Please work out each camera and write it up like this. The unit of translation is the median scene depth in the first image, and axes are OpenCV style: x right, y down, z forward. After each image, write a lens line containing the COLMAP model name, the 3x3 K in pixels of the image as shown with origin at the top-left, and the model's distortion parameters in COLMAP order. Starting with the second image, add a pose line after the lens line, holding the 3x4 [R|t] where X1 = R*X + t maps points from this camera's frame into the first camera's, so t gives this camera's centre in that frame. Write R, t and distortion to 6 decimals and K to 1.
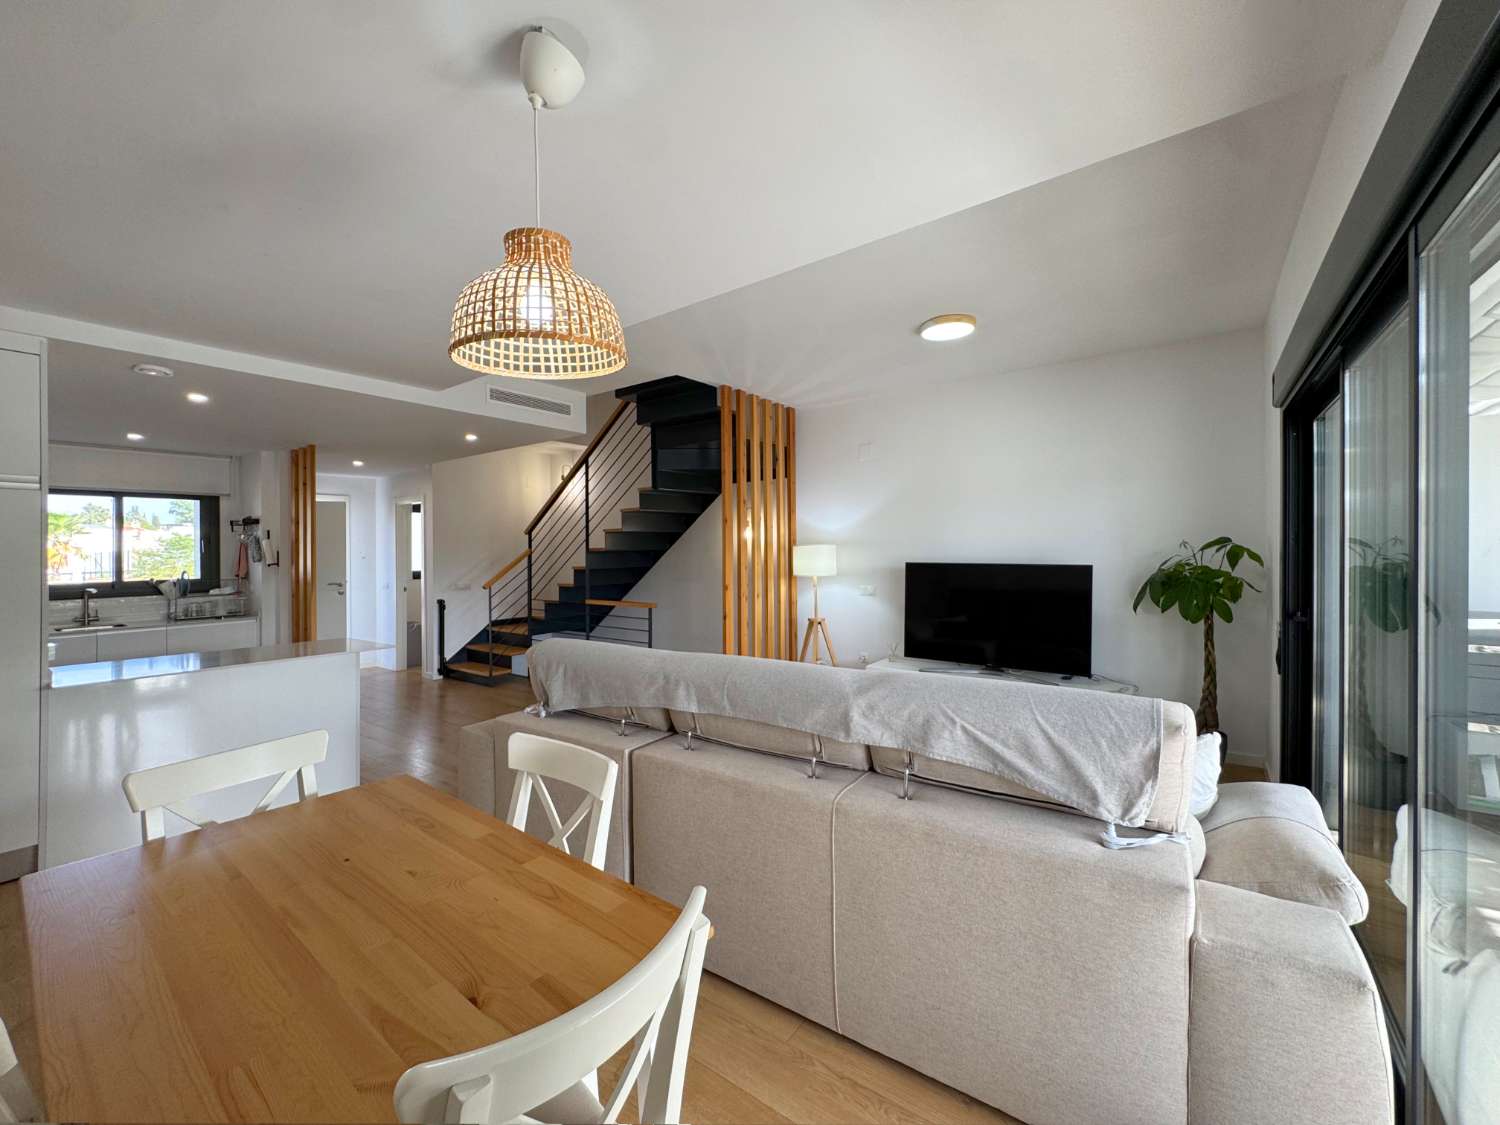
lens RADIAL K [[597.6, 0, 754.9], [0, 597.6, 548.0], [0, 0, 1]] dist [-0.001403, -0.000015]
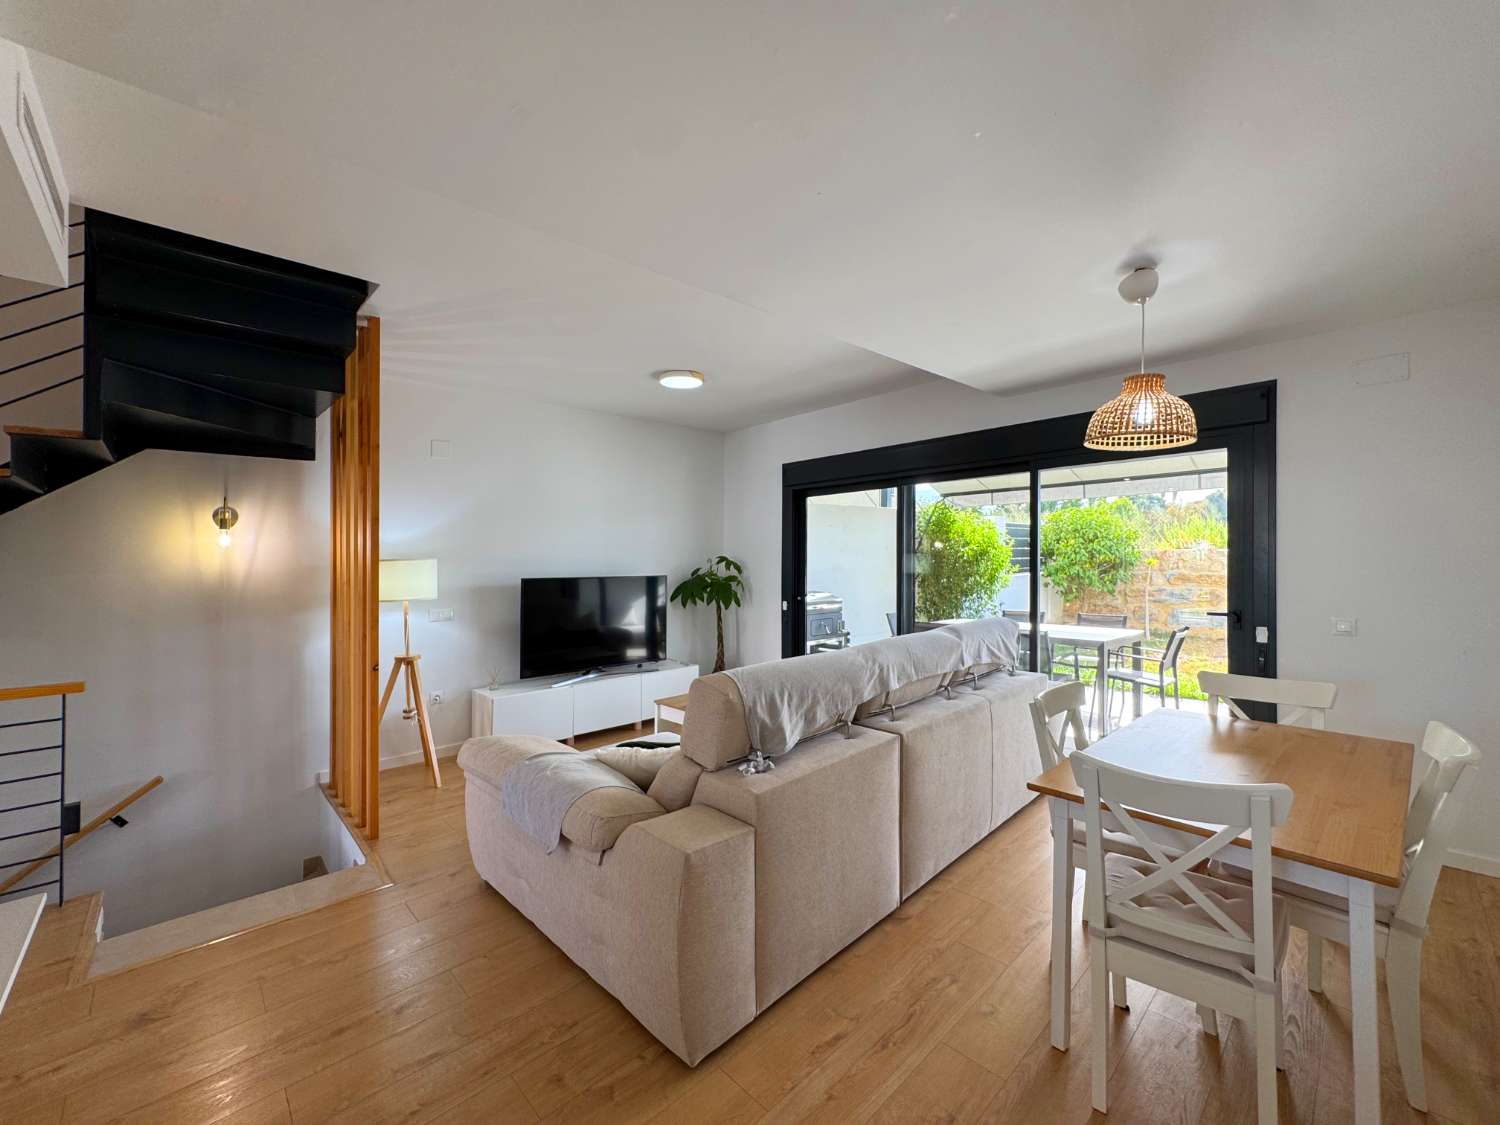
lens RADIAL K [[605.3, 0, 742.4], [0, 605.3, 551.5], [0, 0, 1]] dist [-0.002245, -0.000032]
pose [[0.192117, 0.025336, 0.981045, -0.853053], [0.009356, 0.999574, -0.027646, 0.016855], [-0.981327, 0.014490, 0.191798, 0.660218]]
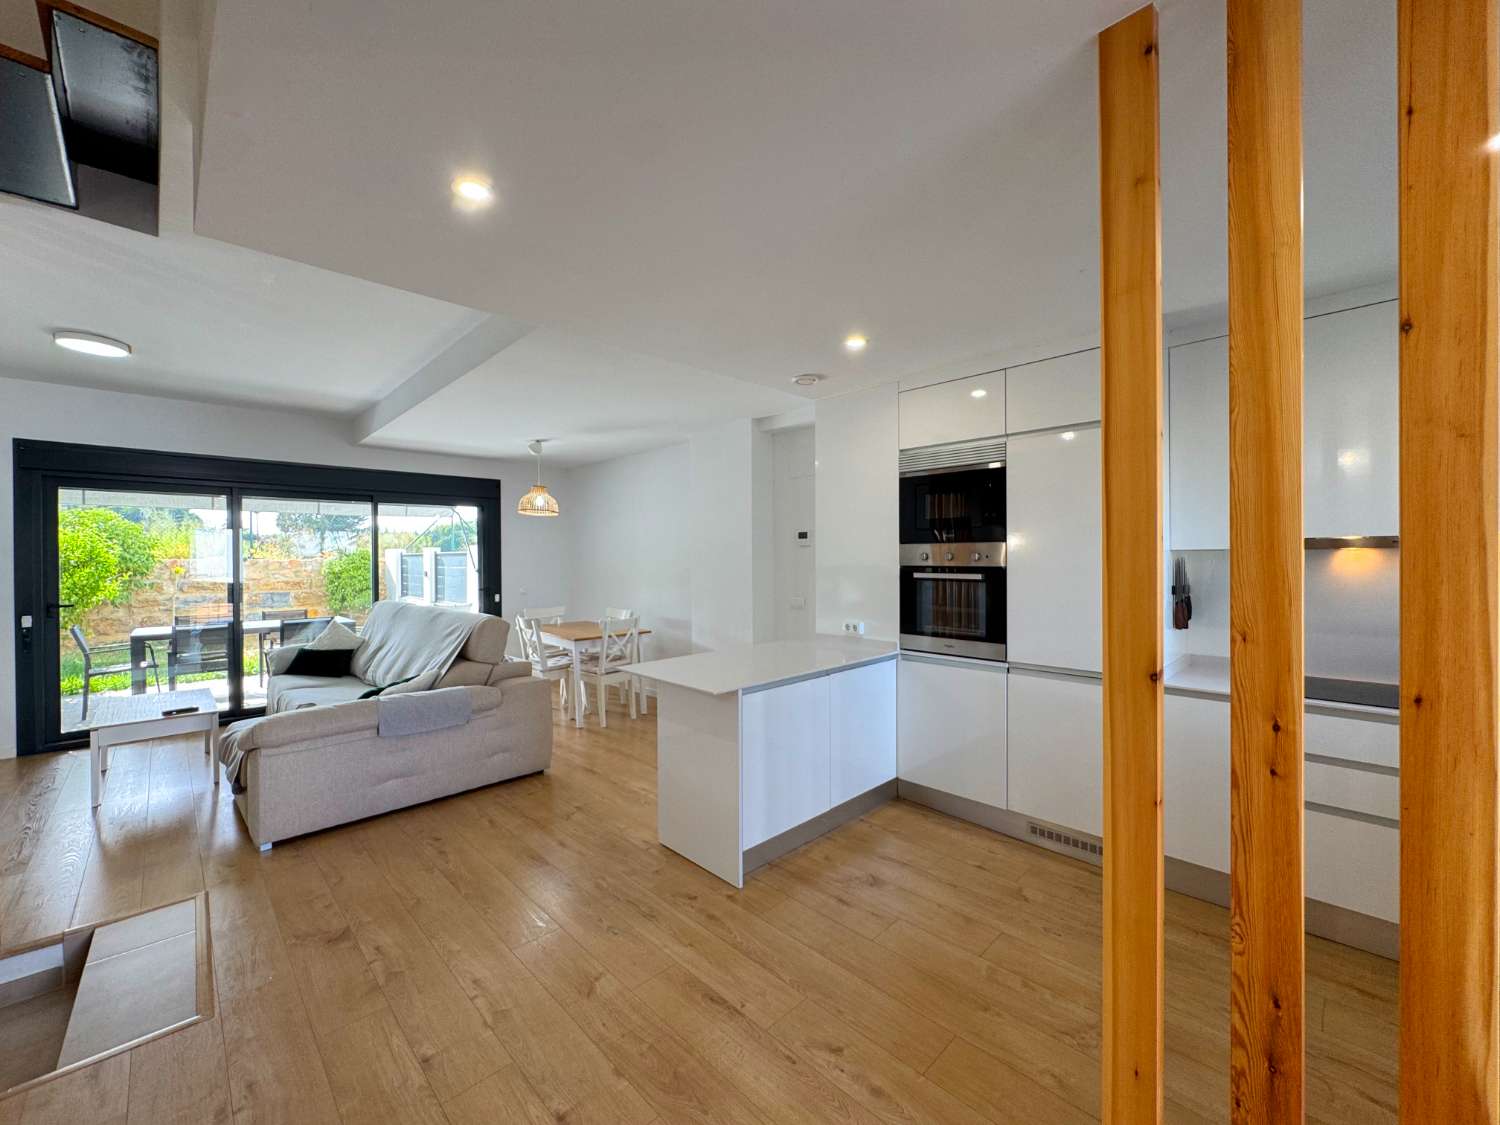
lens RADIAL K [[597.6, 0, 754.9], [0, 597.6, 548.0], [0, 0, 1]] dist [-0.001403, -0.000015]
pose [[-0.986234, 0.027008, 0.163135, -0.967683], [0.023482, 0.999448, -0.023499, 0.028477], [-0.163679, -0.019345, -0.986324, 1.891176]]
